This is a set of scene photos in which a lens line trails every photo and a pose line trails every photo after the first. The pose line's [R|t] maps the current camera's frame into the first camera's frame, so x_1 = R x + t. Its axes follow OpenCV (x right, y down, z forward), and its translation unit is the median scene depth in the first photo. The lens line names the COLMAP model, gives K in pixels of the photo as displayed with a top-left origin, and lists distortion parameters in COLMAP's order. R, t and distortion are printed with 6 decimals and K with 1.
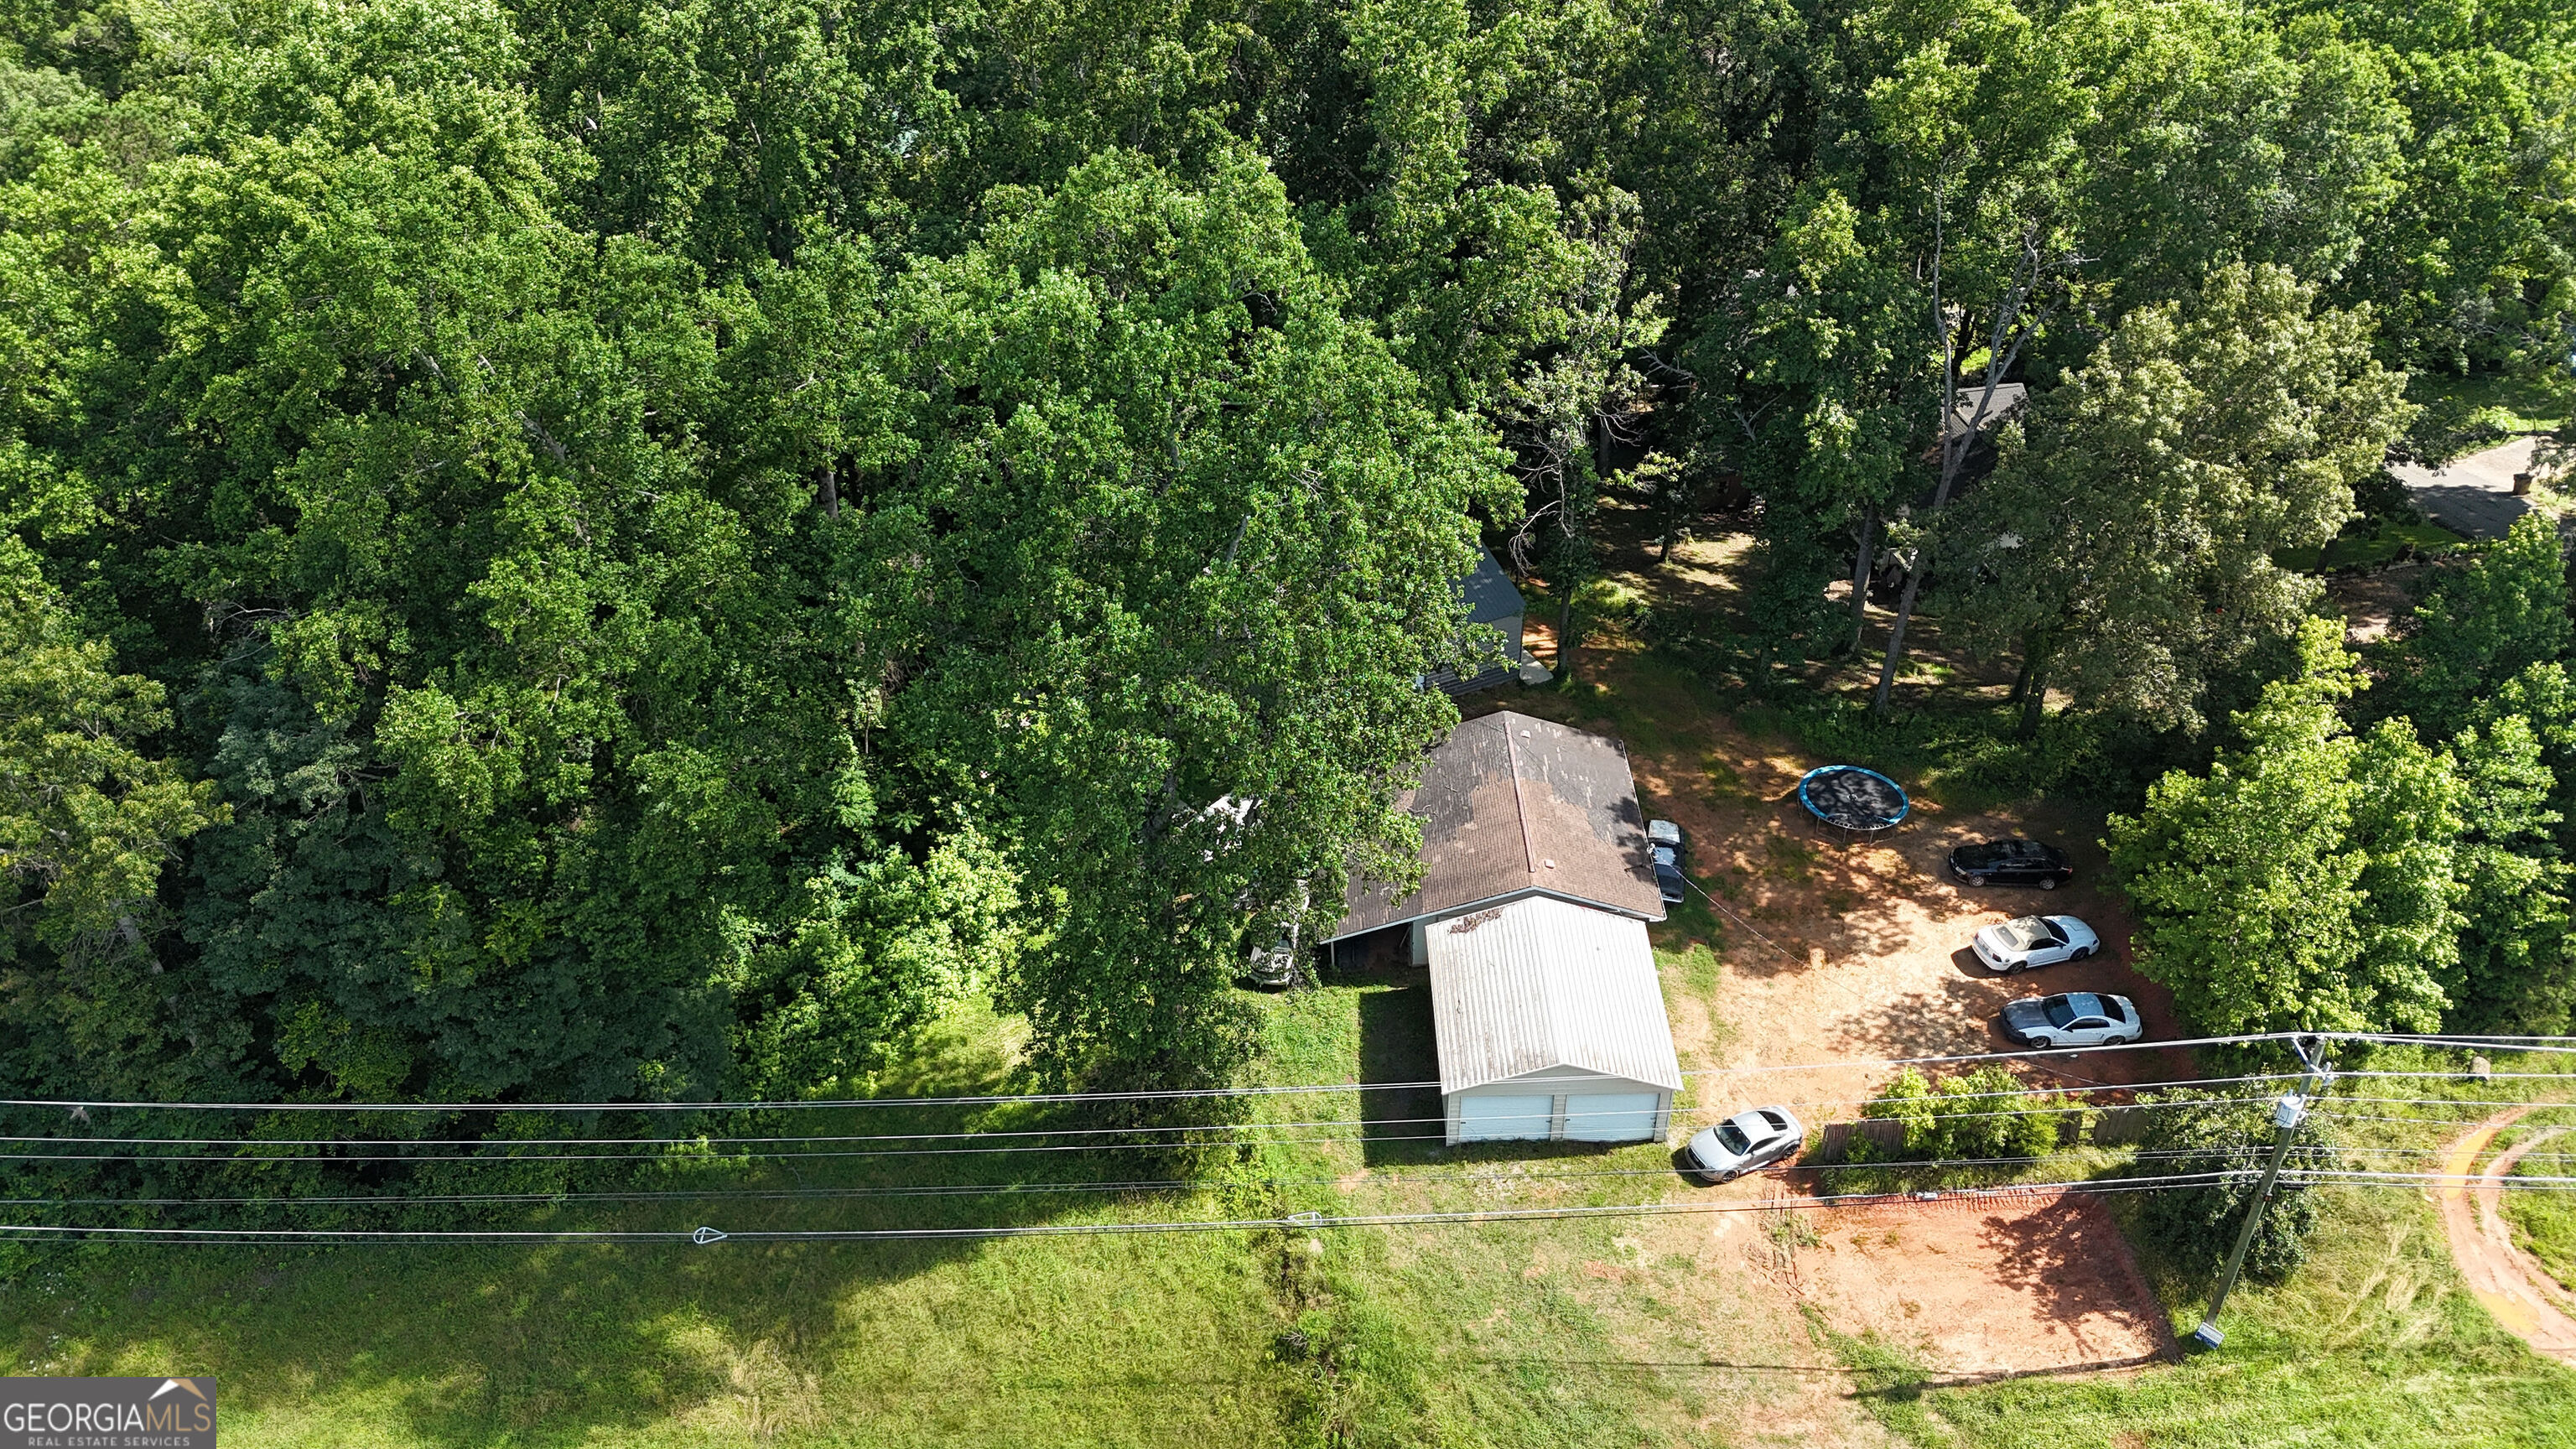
lens RADIAL K [[1867.0, 0, 1301.7], [0, 1867.0, 731.9], [0, 0, 1]] dist [0.068630, -0.066739]
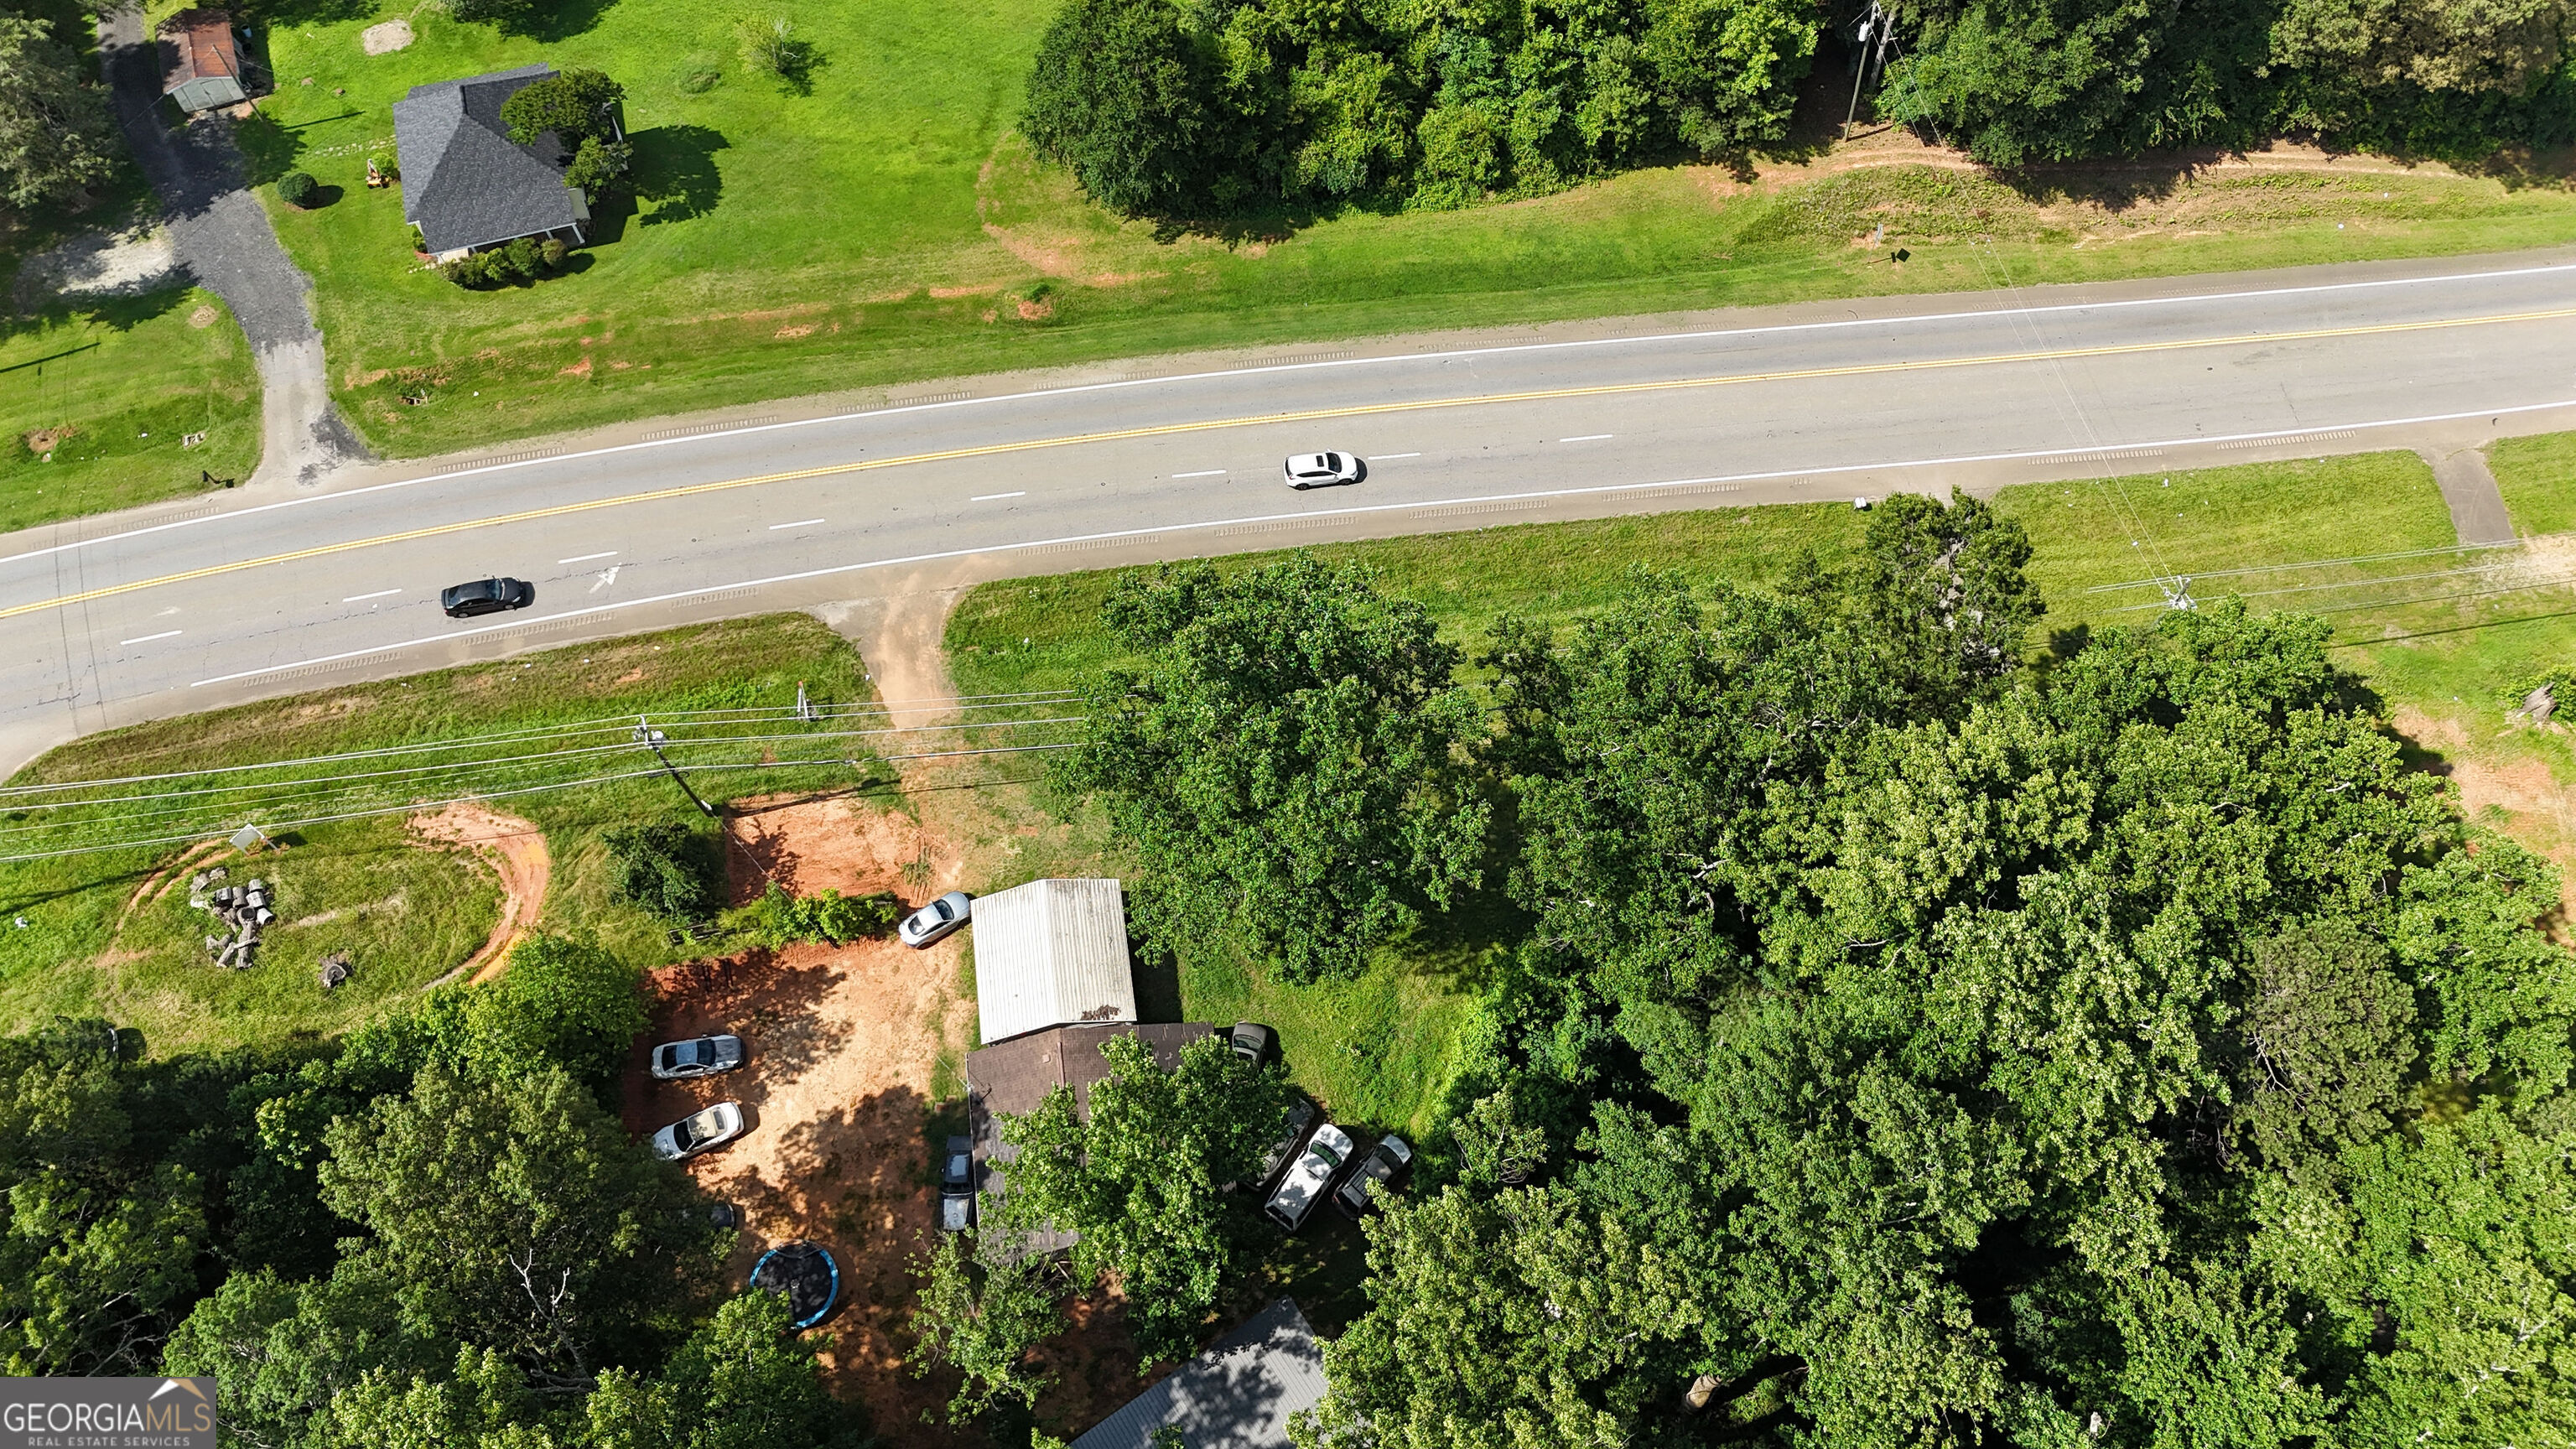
lens RADIAL K [[1867.0, 0, 1301.7], [0, 1867.0, 731.9], [0, 0, 1]] dist [0.068630, -0.066739]
pose [[-0.989501, 0.131156, -0.060712, -0.003506], [-0.079945, -0.146754, 0.985937, -1.355752], [0.120402, 0.980439, 0.155699, 0.610659]]
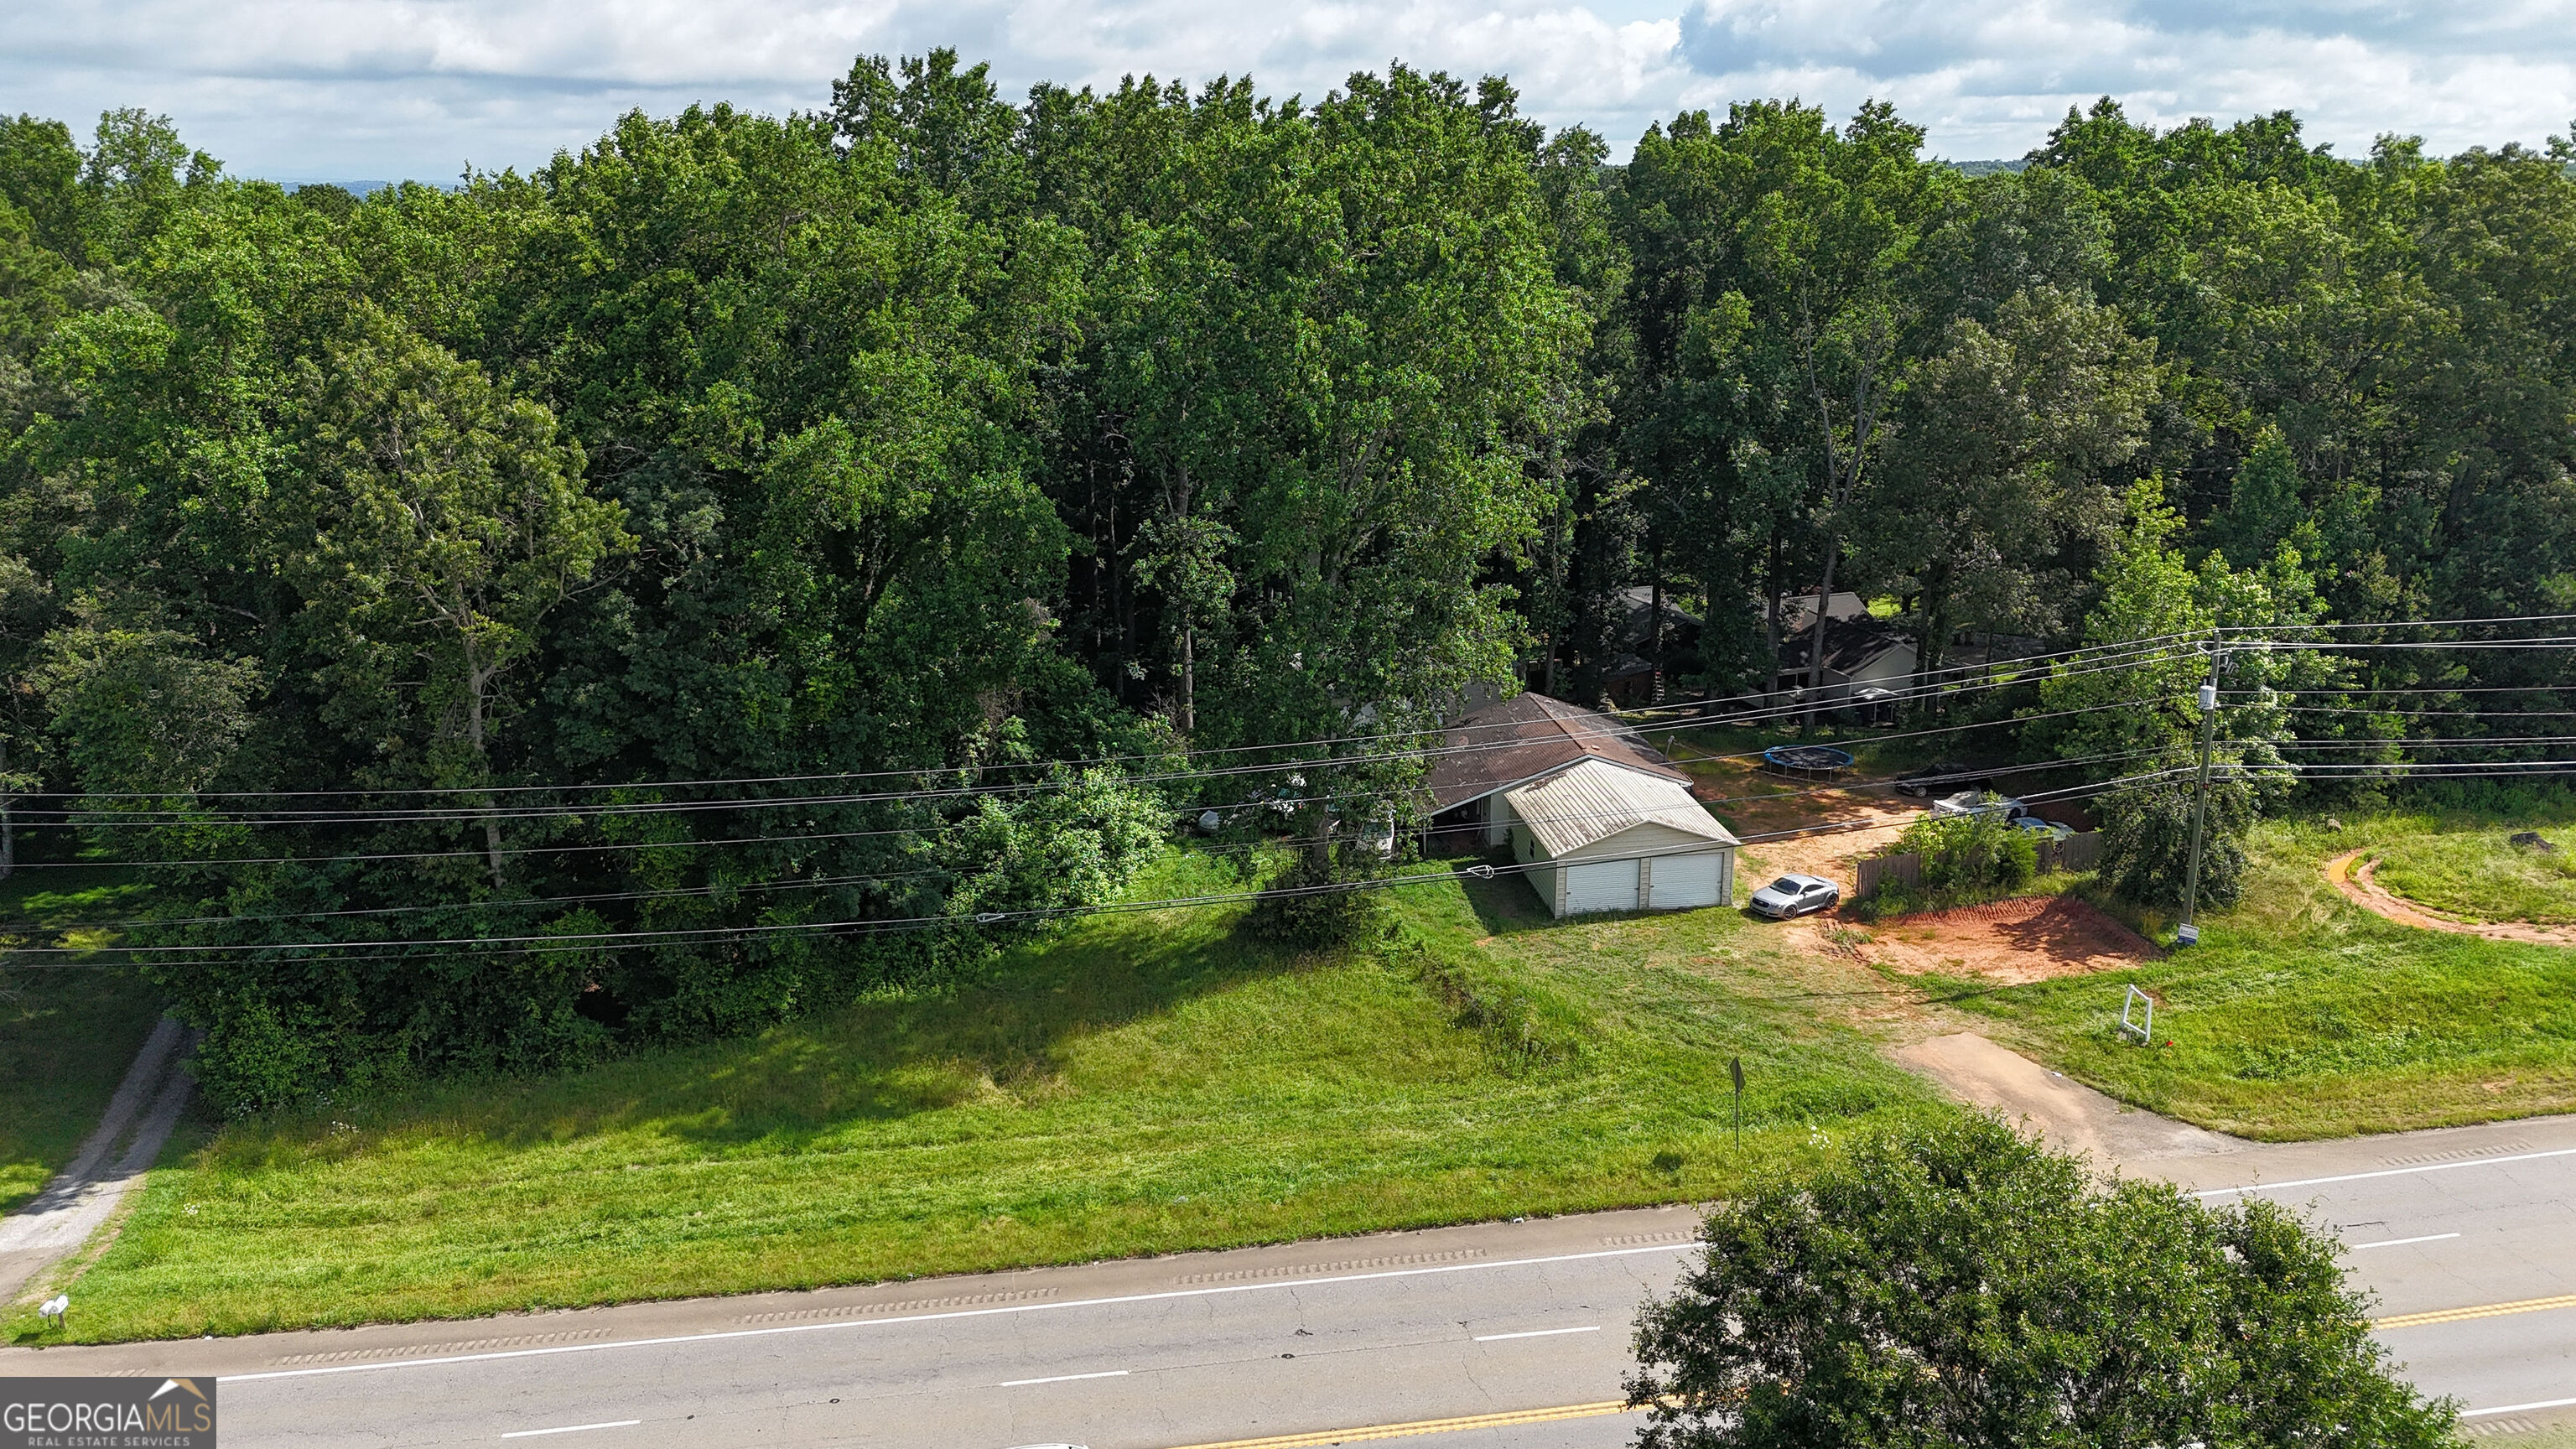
lens RADIAL K [[1867.0, 0, 1301.7], [0, 1867.0, 731.9], [0, 0, 1]] dist [0.068630, -0.066739]
pose [[0.992131, -0.035670, 0.120015, -0.221258], [0.074466, 0.938699, -0.336599, 0.492490], [-0.100651, 0.342888, 0.933969, -0.144852]]
